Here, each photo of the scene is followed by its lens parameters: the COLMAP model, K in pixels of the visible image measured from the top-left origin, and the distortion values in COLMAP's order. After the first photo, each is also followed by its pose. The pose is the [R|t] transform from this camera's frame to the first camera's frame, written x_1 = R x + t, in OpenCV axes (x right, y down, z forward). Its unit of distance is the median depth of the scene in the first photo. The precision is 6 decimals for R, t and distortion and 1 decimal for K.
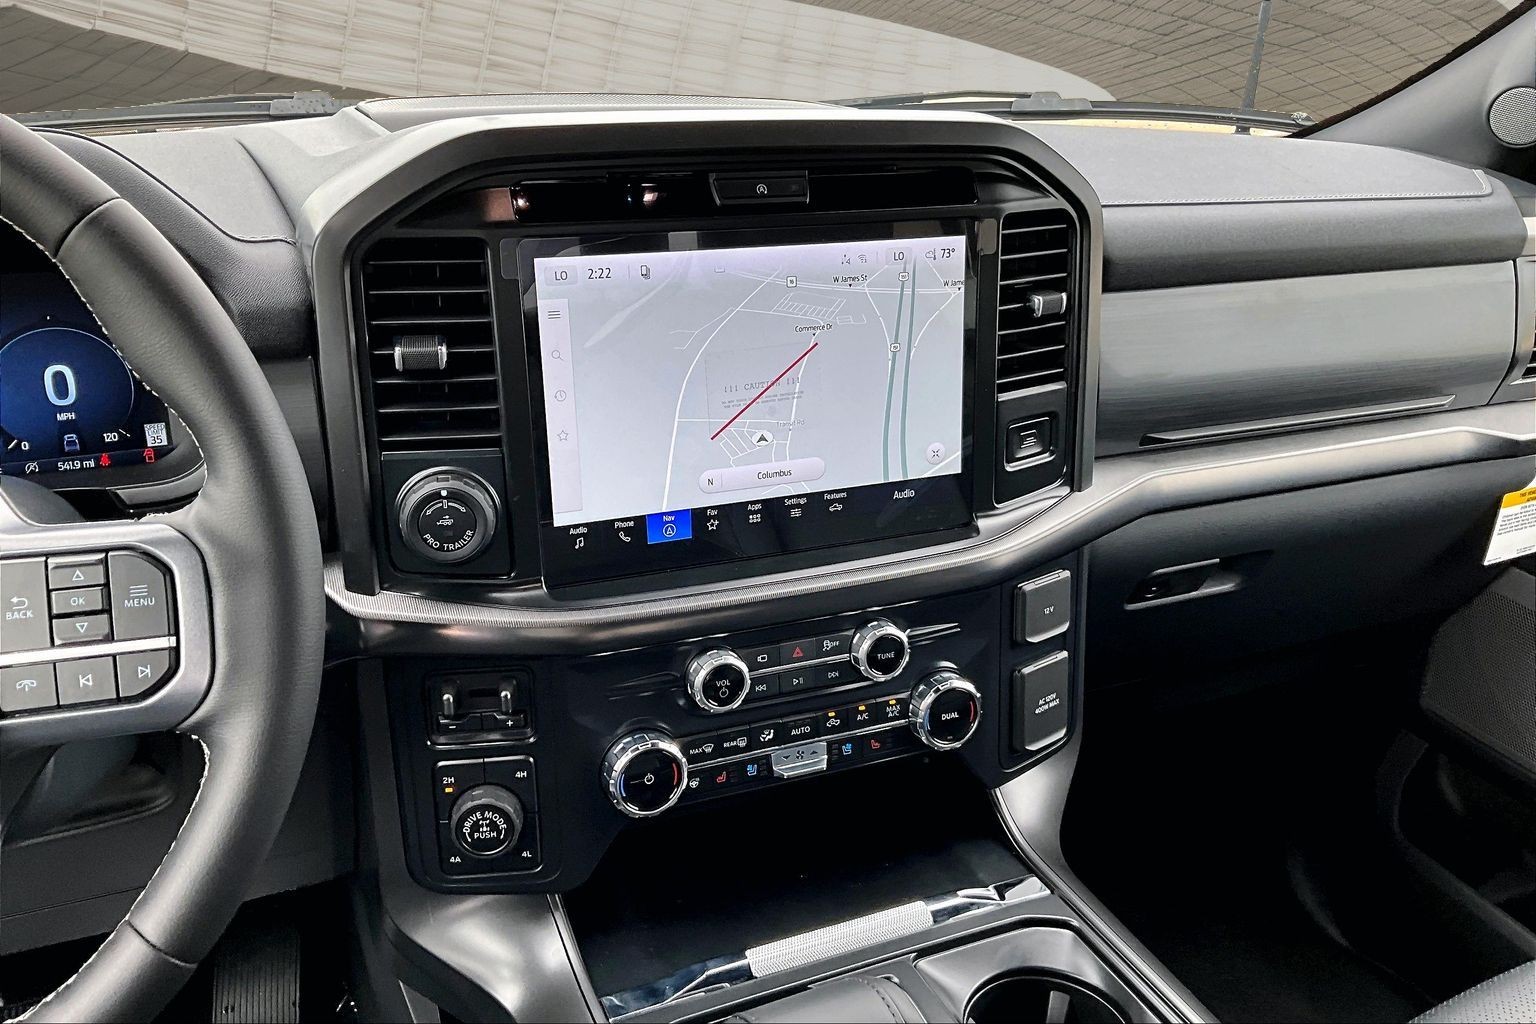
lens RADIAL K [[1273.7, 0, 768.0], [0, 1273.7, 512.0], [0, 0, 1]] dist [0.120642, -0.263072]
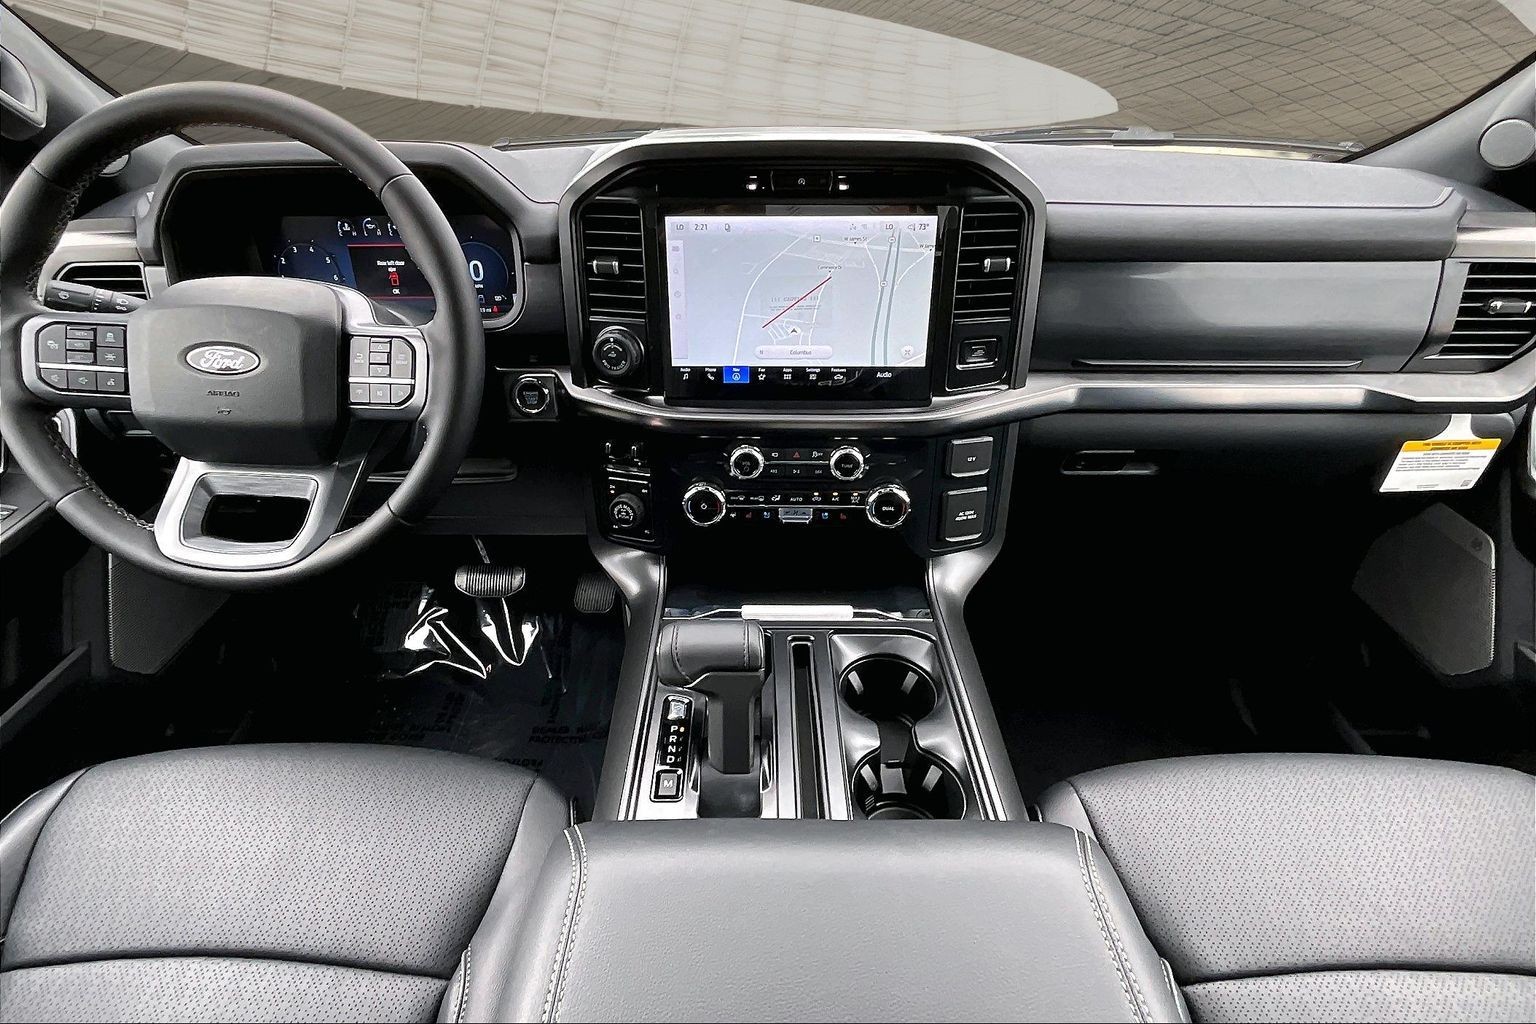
lens RADIAL K [[755.5, 0, 752.0], [0, 755.5, 496.7], [0, 0, 1]] dist [-0.000857, -0.000499]
pose [[0.907913, 0.182401, -0.377391, 0.366723], [-0.129099, 0.978270, 0.162237, 0.004122], [0.398783, -0.098576, 0.911732, 0.012725]]
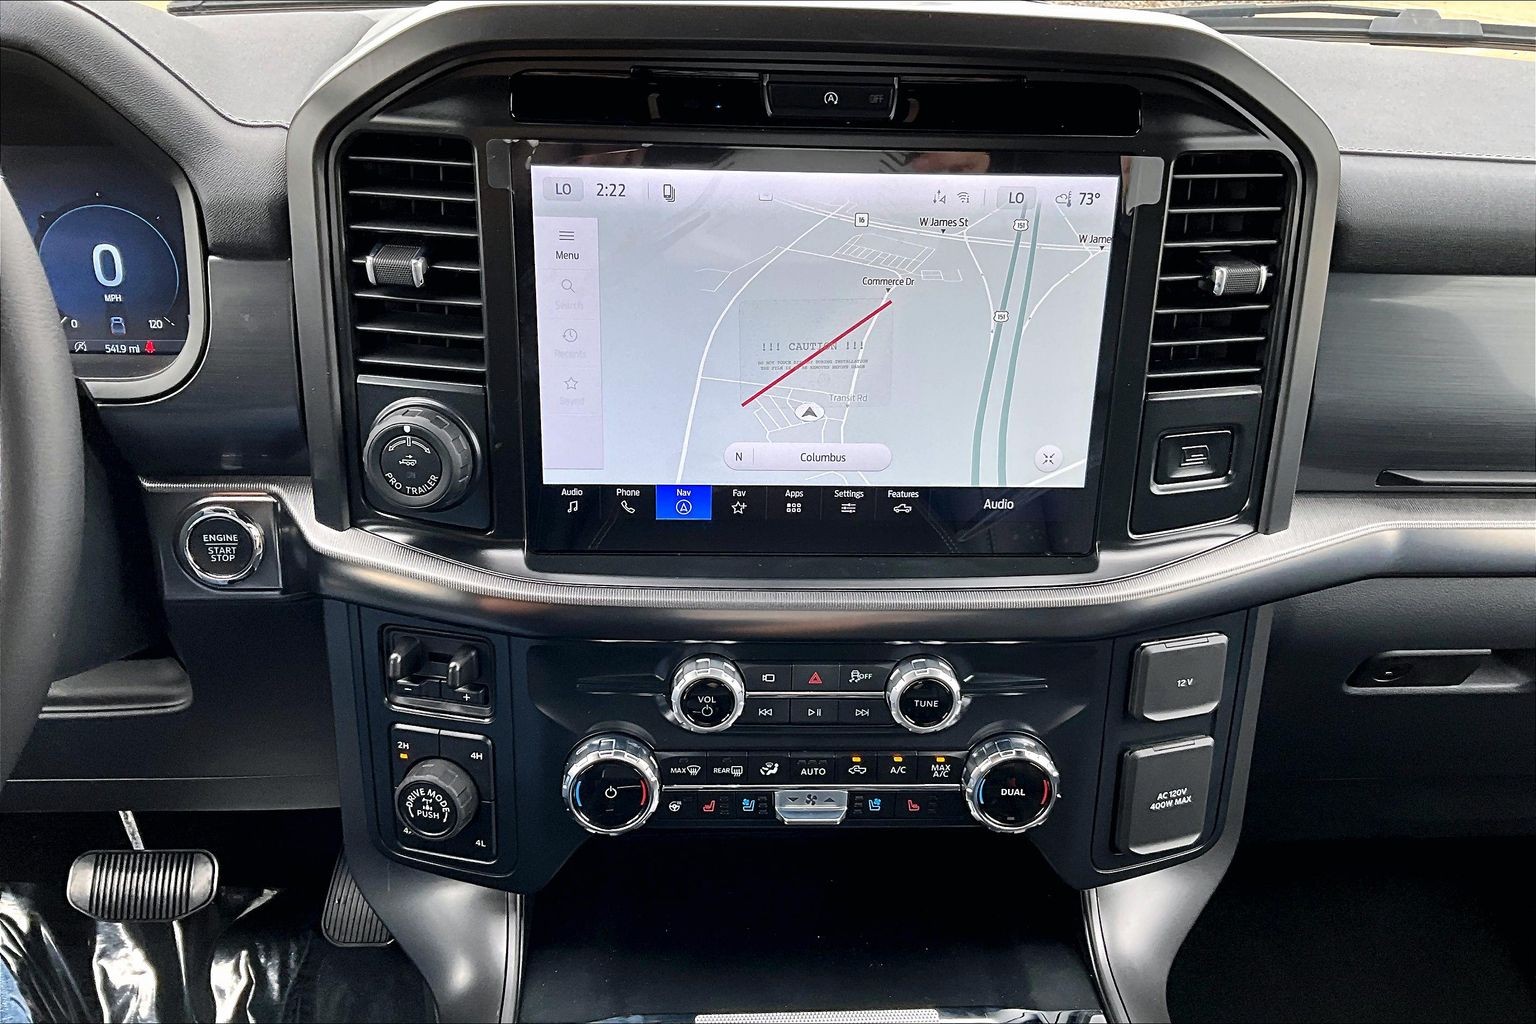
lens RADIAL K [[1273.7, 0, 768.0], [0, 1273.7, 512.0], [0, 0, 1]] dist [0.120642, -0.263072]
pose [[0.937922, 0.152704, -0.311422, 0.228306], [-0.136393, 0.987914, 0.073637, -0.049970], [0.318903, -0.026590, 0.947414, 0.216446]]
